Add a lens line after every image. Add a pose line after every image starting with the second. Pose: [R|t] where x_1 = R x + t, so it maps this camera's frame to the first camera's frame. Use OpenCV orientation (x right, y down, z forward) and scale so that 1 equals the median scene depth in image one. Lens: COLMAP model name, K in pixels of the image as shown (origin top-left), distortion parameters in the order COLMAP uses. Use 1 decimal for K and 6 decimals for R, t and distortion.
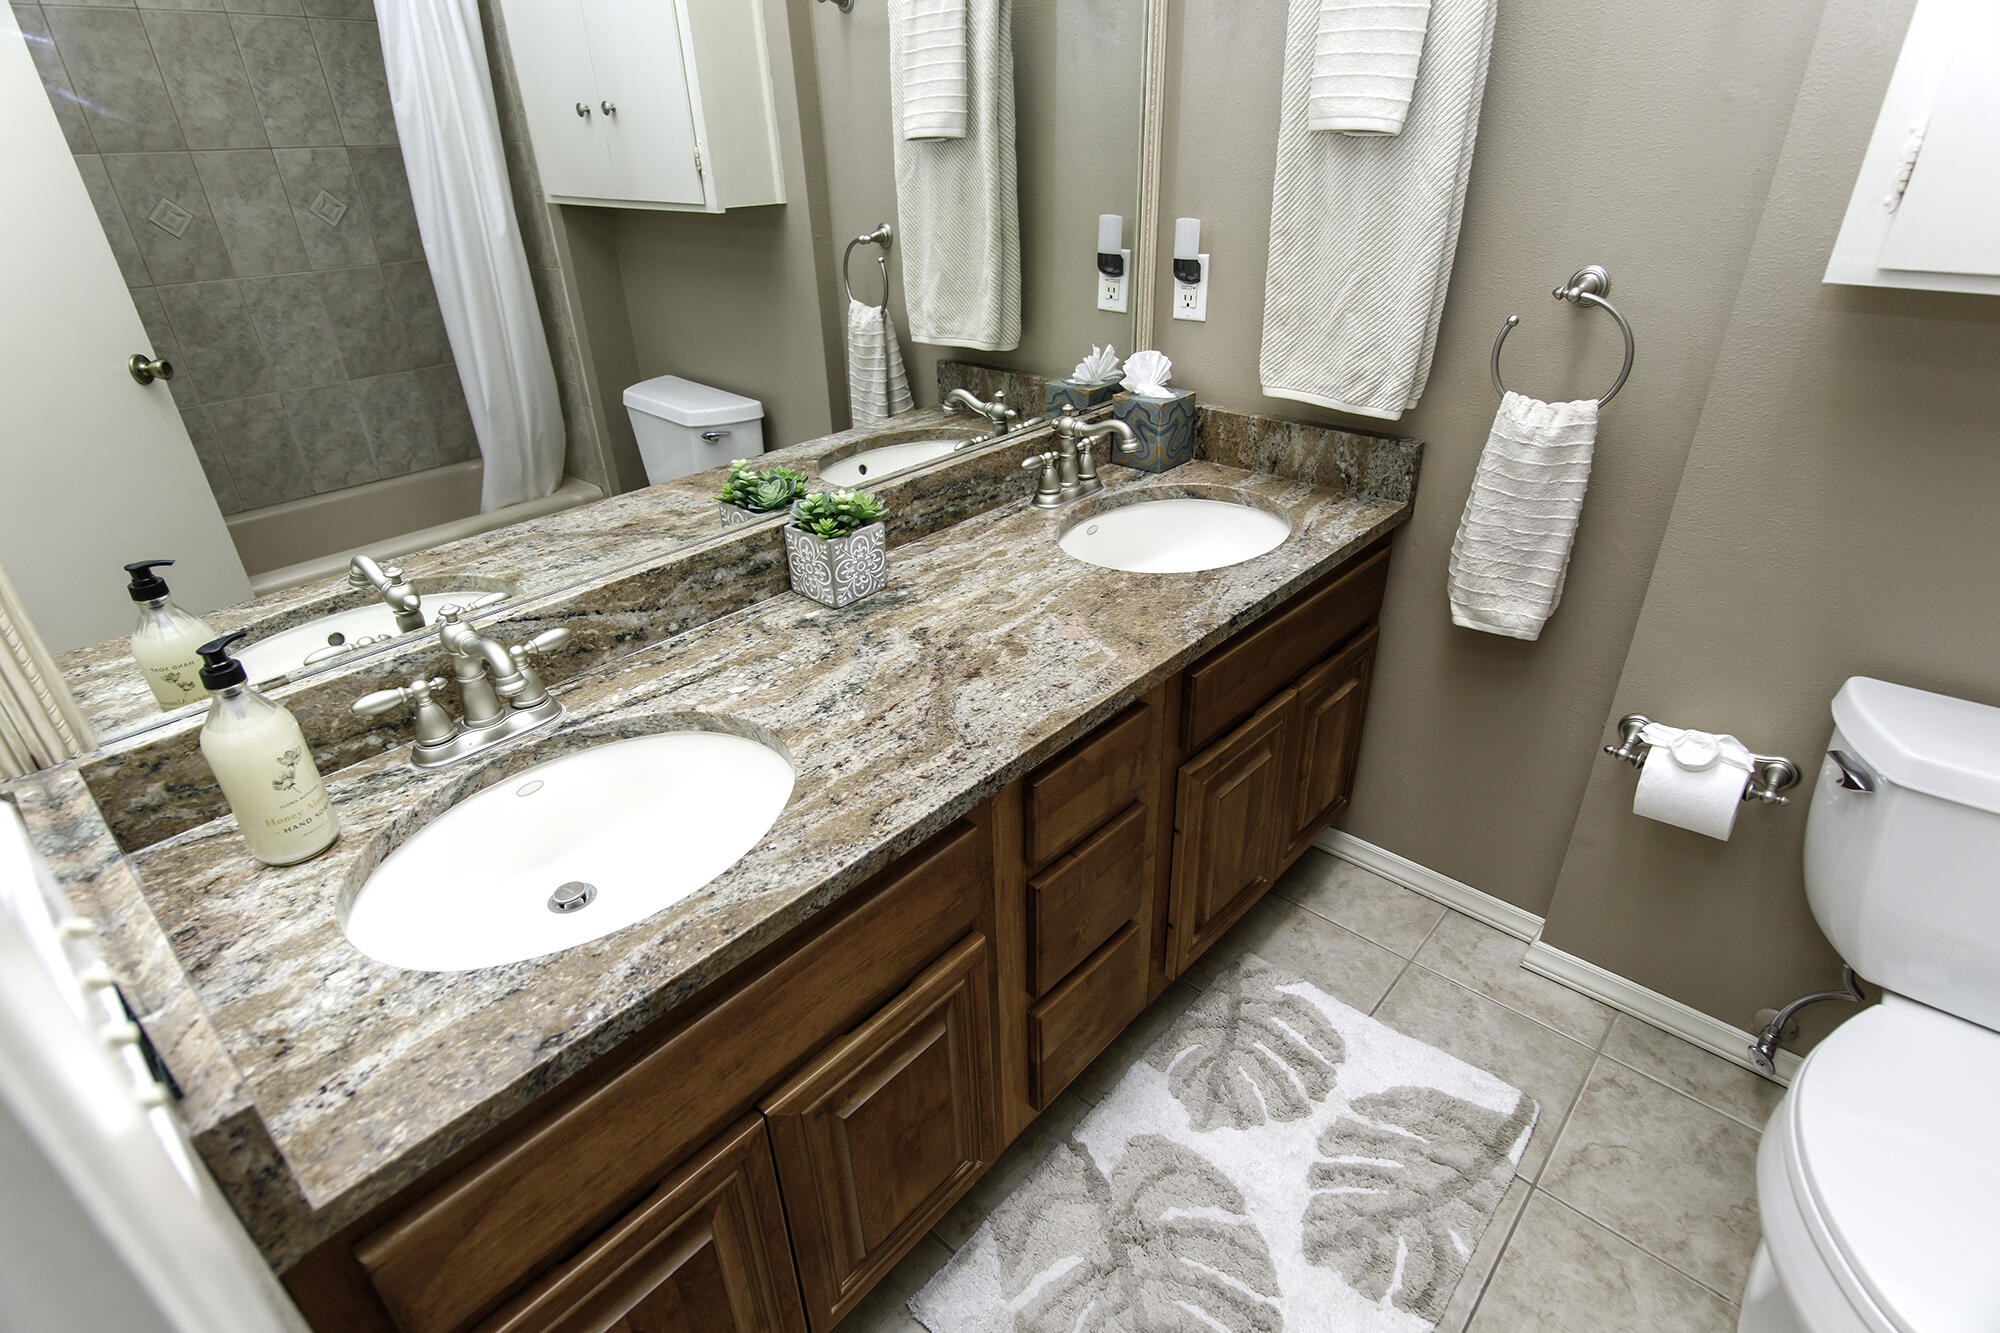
lens RADIAL K [[992.8, 0, 1037.4], [0, 992.8, 664.0], [0, 0, 1]] dist [-0.000065, -0.001146]
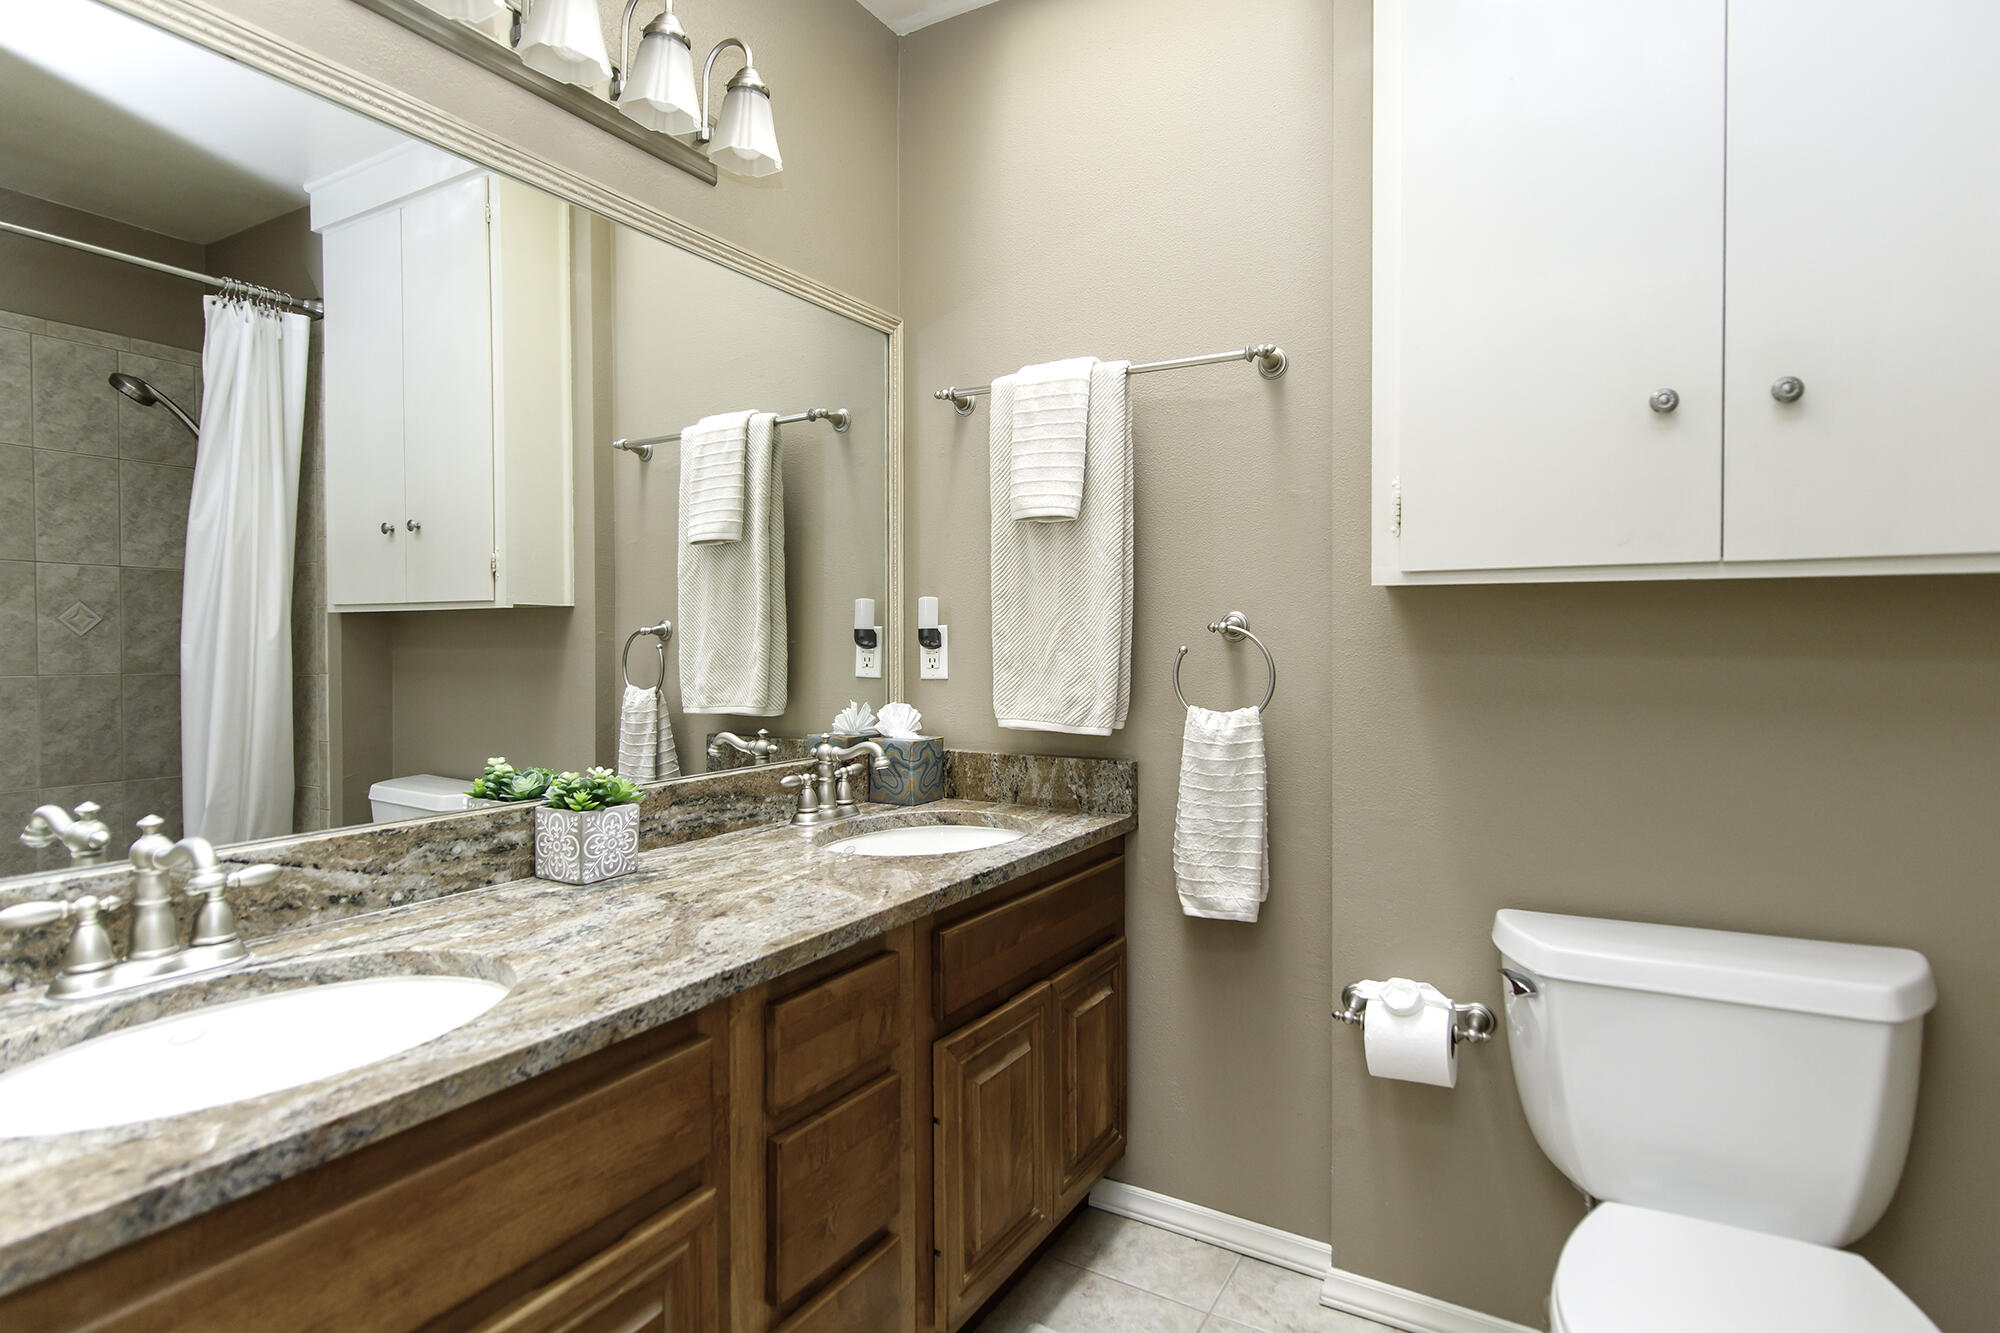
lens RADIAL K [[989.9, 0, 1033.4], [0, 989.9, 669.2], [0, 0, 1]] dist [-0.001108, 0.000126]
pose [[0.977738, 0.007231, 0.209704, 0.027597], [0.089638, 0.889228, -0.448595, 0.207976], [-0.189718, 0.457406, 0.868785, -0.042126]]
